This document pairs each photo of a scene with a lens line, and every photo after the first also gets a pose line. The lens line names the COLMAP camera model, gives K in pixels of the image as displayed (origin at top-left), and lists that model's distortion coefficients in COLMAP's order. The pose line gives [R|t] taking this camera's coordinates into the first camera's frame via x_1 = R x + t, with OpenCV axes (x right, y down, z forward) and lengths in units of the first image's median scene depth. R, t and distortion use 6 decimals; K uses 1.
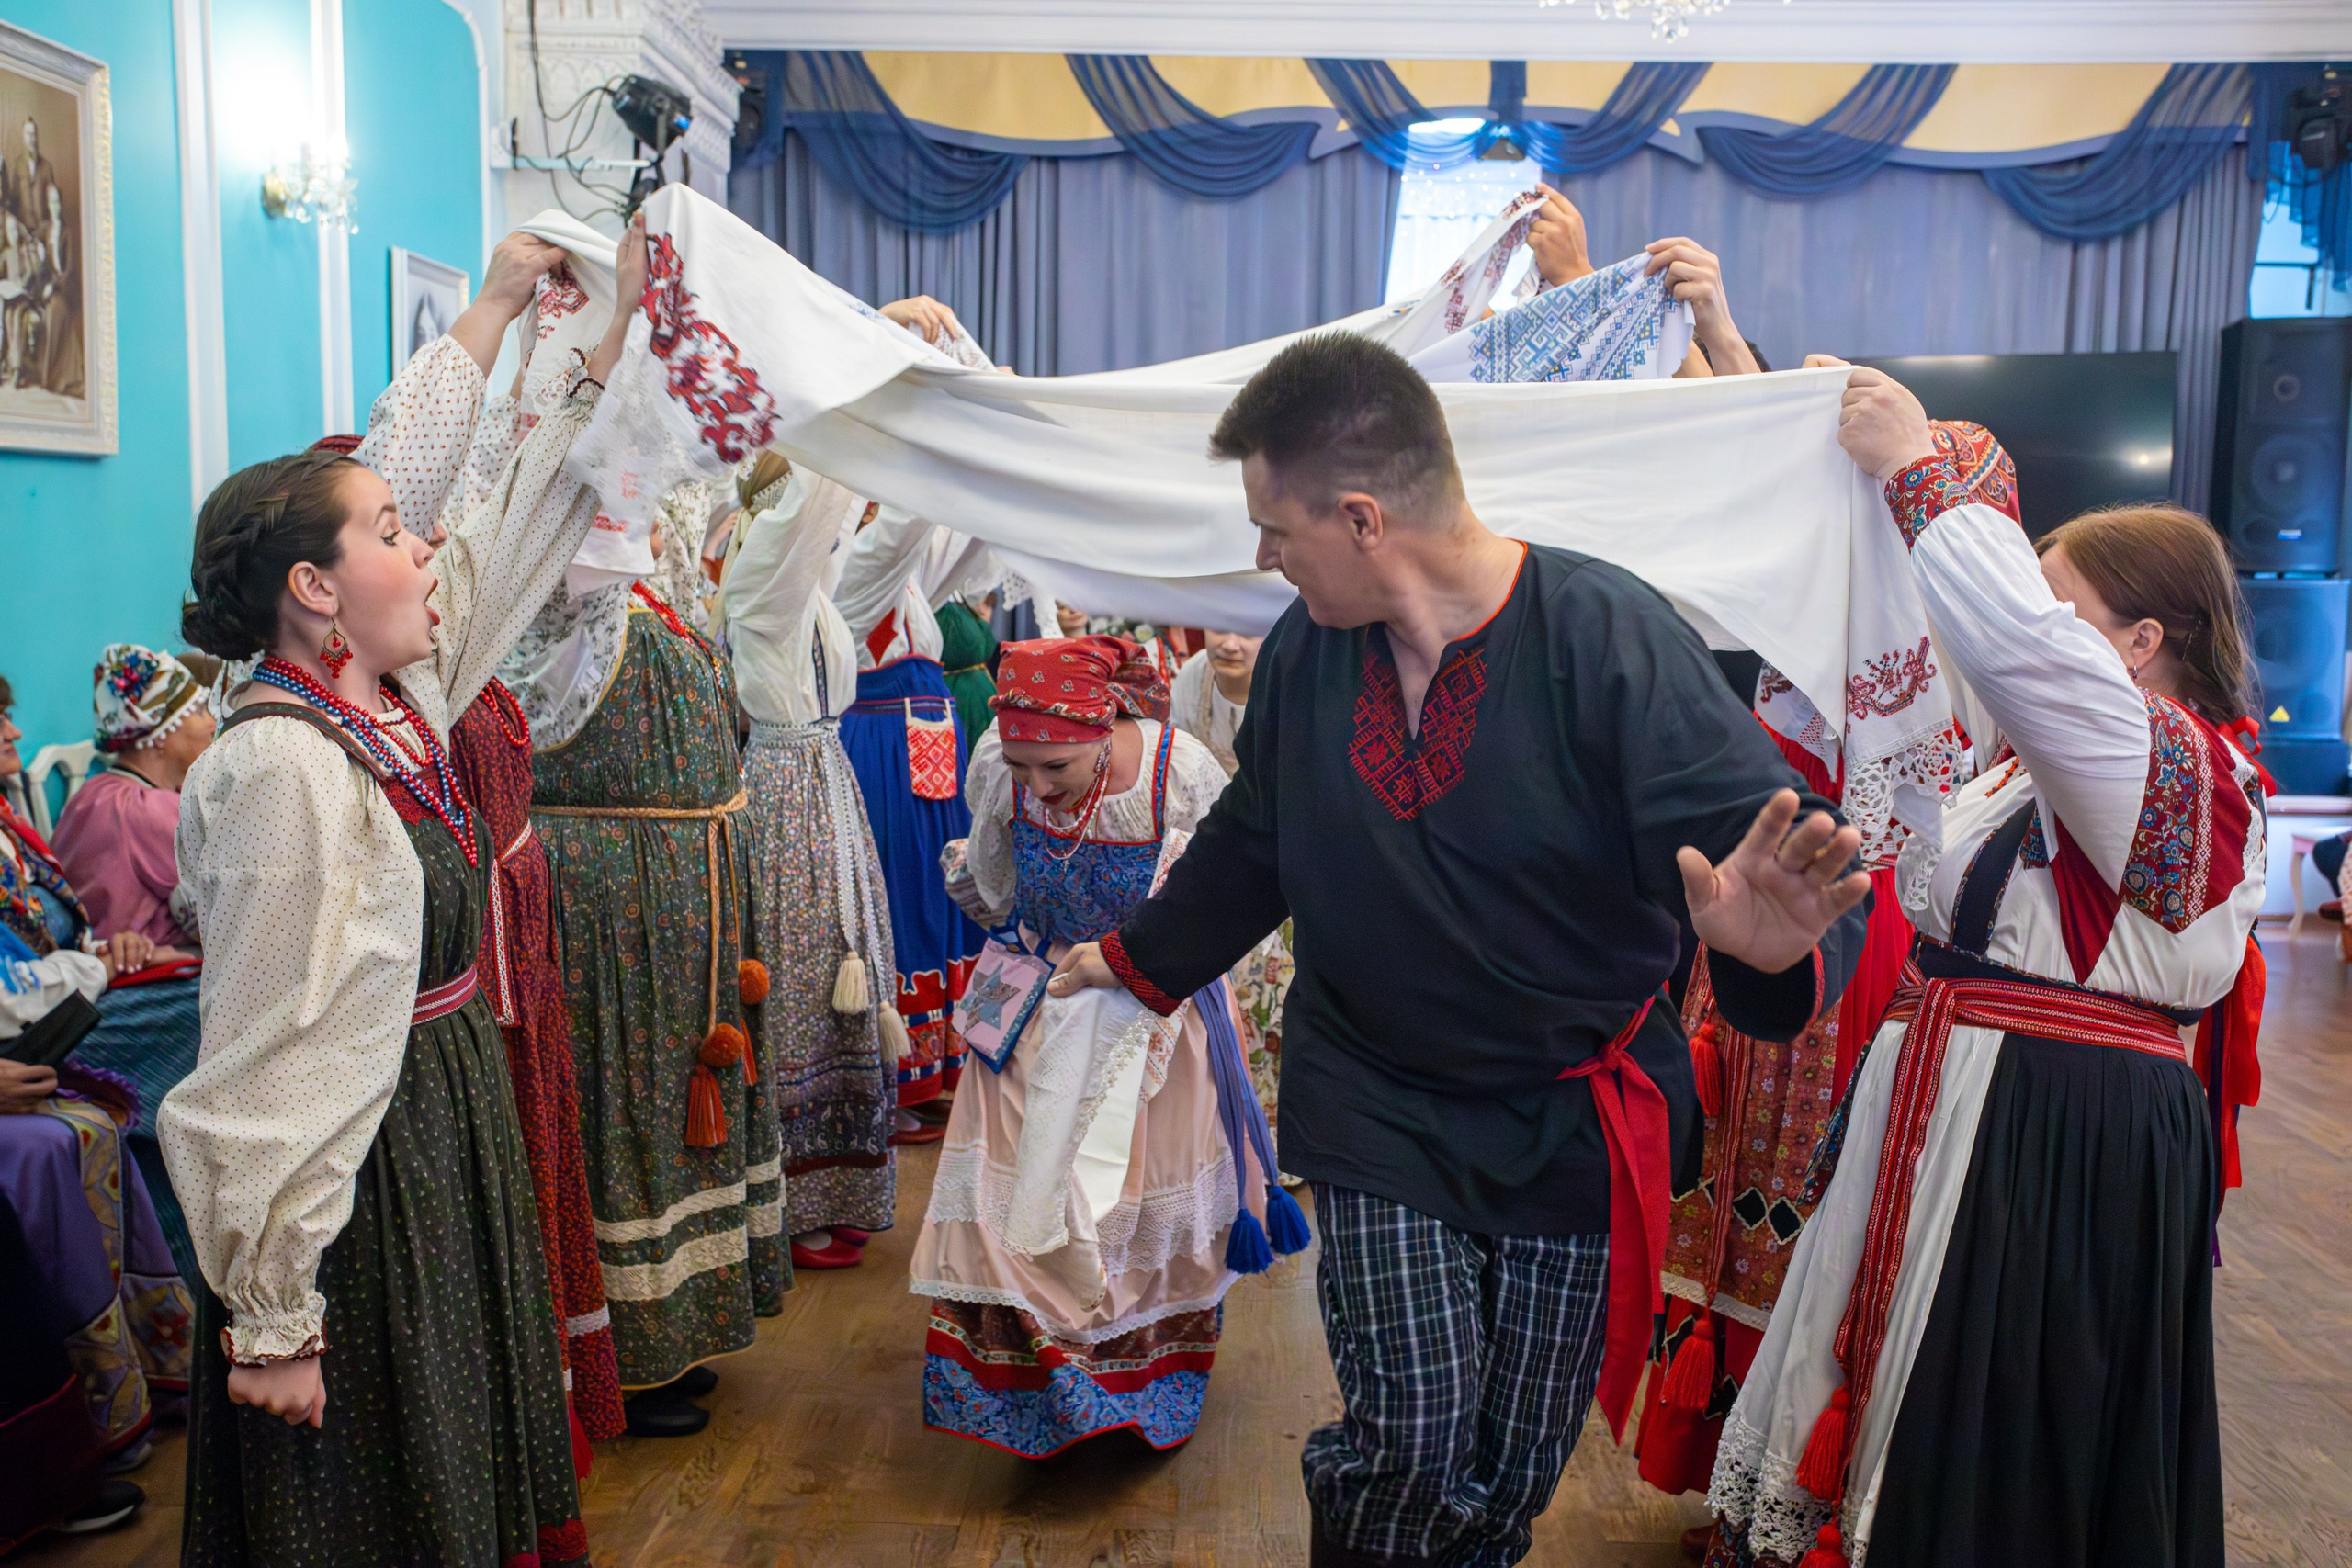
lens RADIAL K [[2268.2, 0, 1176.0], [0, 2268.2, 784.0], [0, 0, 1]] dist [0.009428, 0.408481]
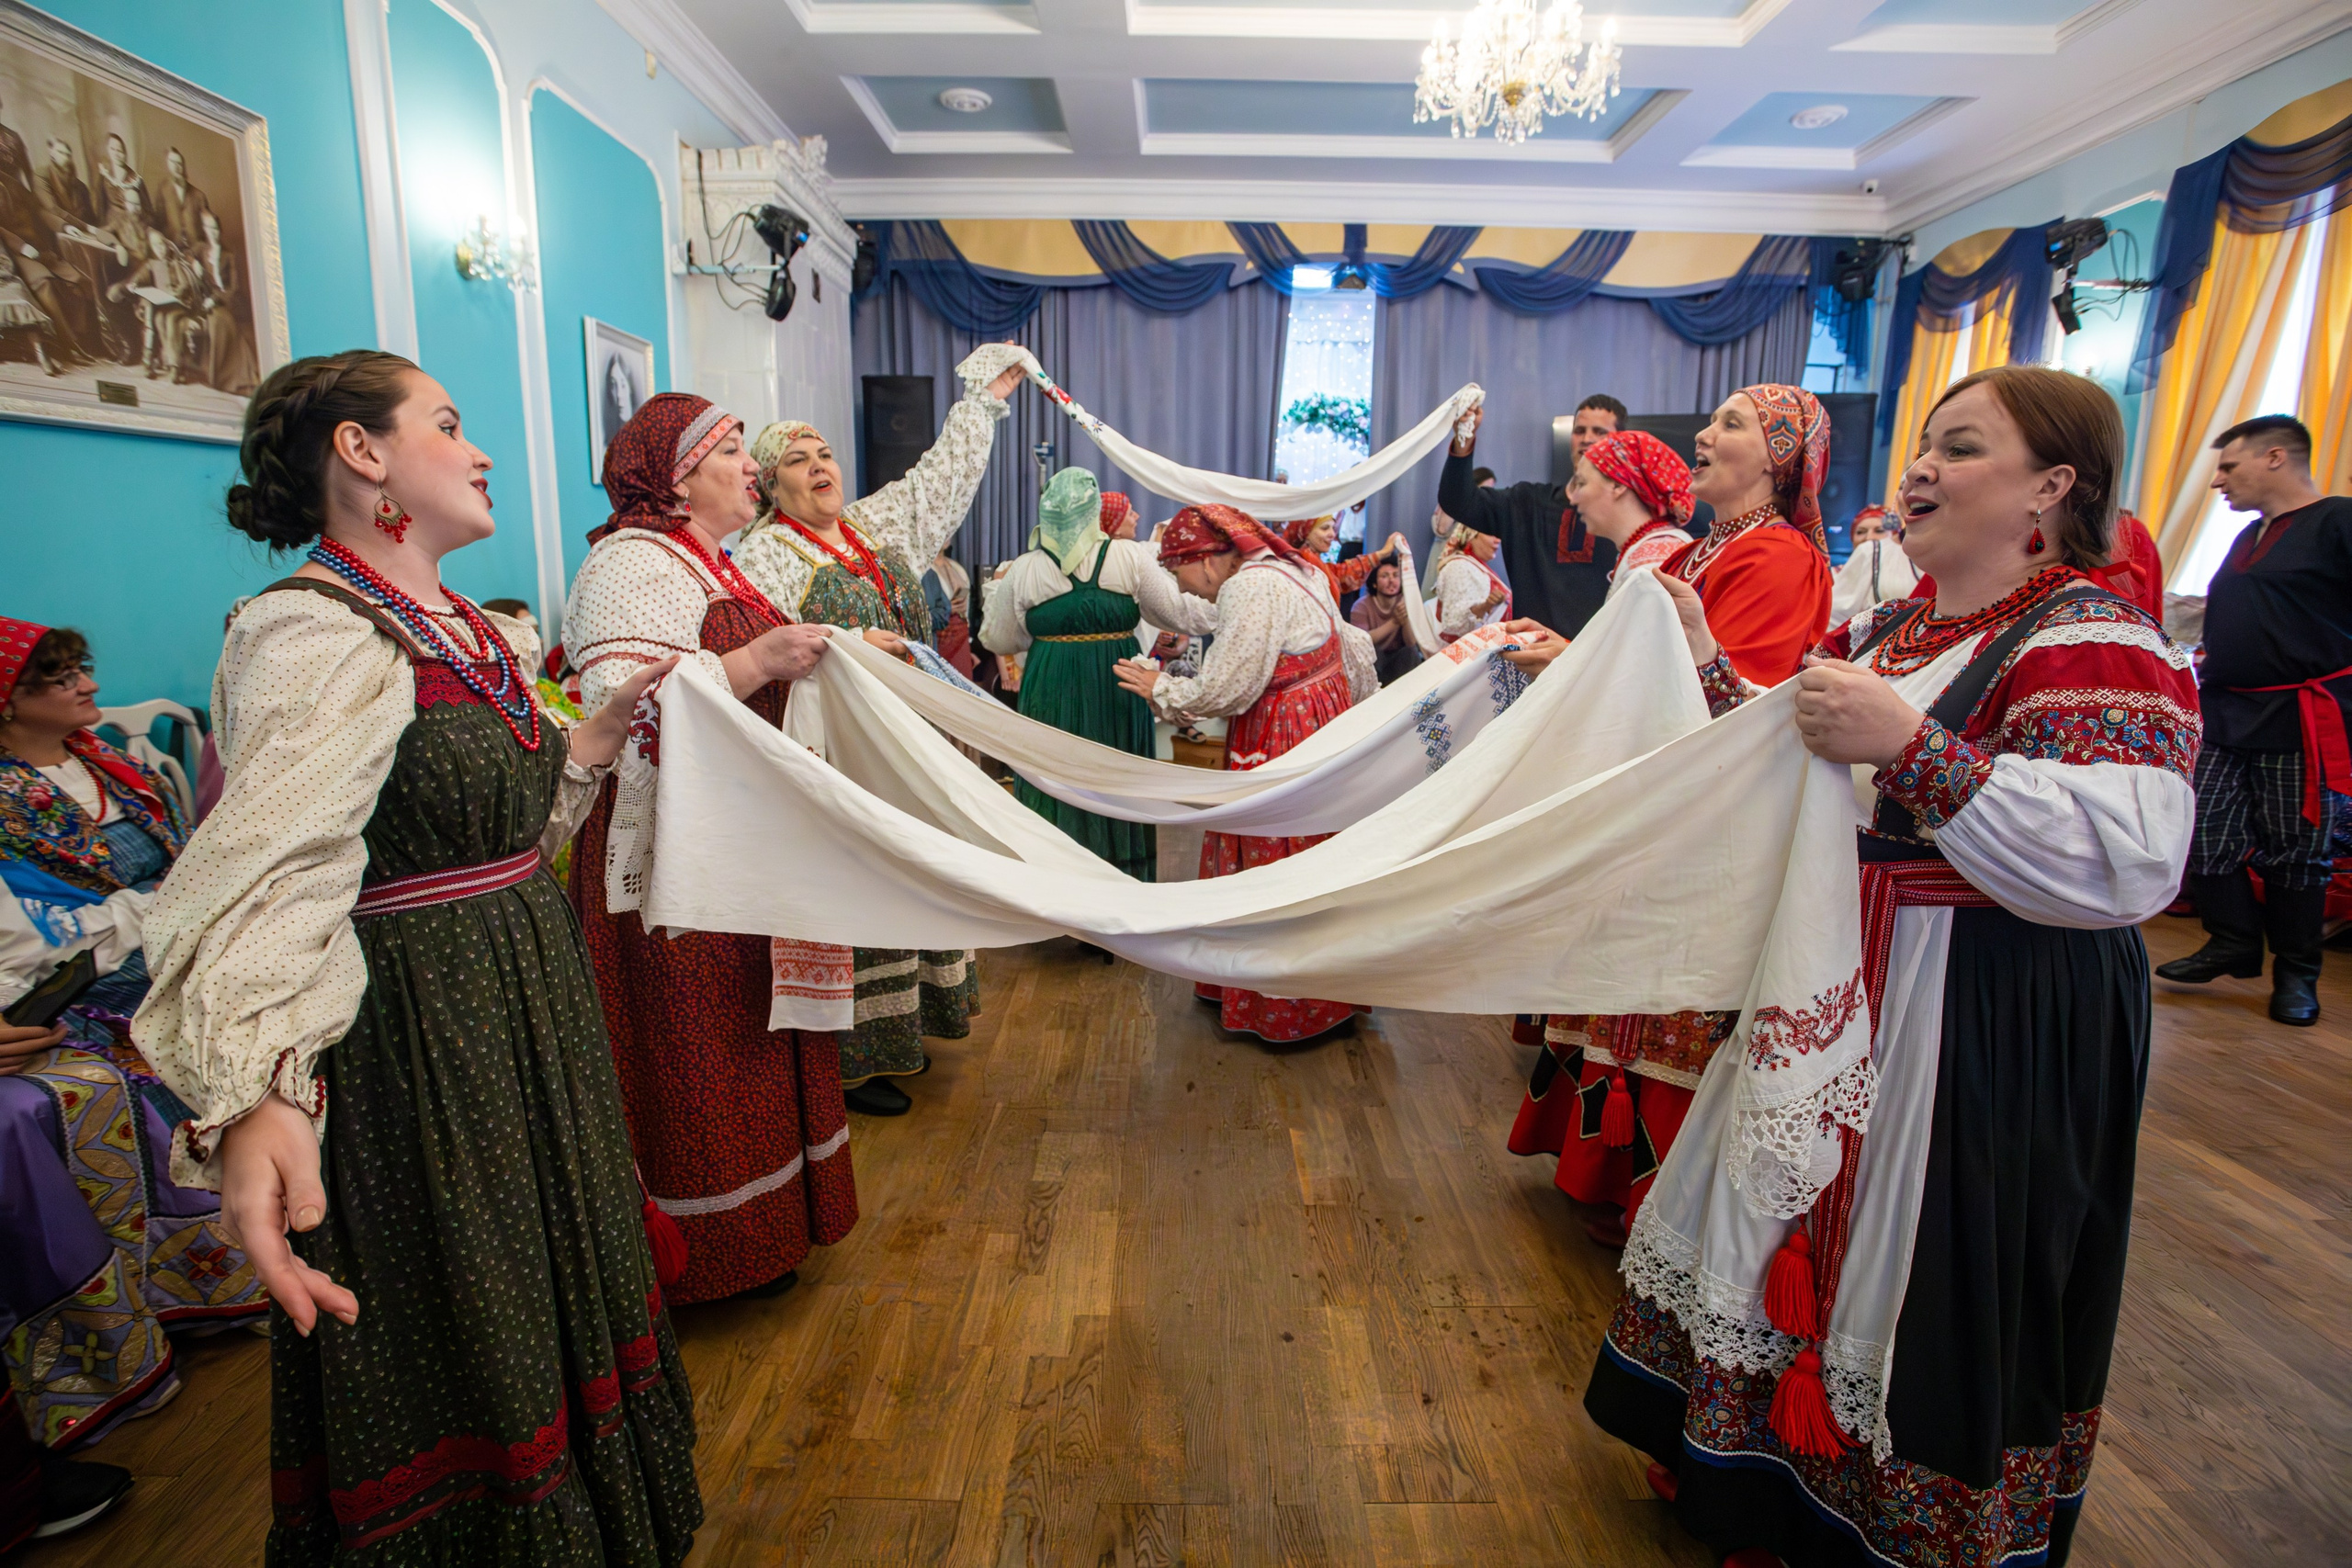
lens RADIAL K [[1128.1, 0, 1169.7], [0, 1128.1, 785.8], [0, 0, 1]] dist [-0.028522, 0.025044]
pose [[0.999612, -0.013231, 0.024515, -0.005306], [0.010878, 0.995537, 0.093746, -0.007544], [-0.025646, -0.093443, 0.995294, 0.207063]]
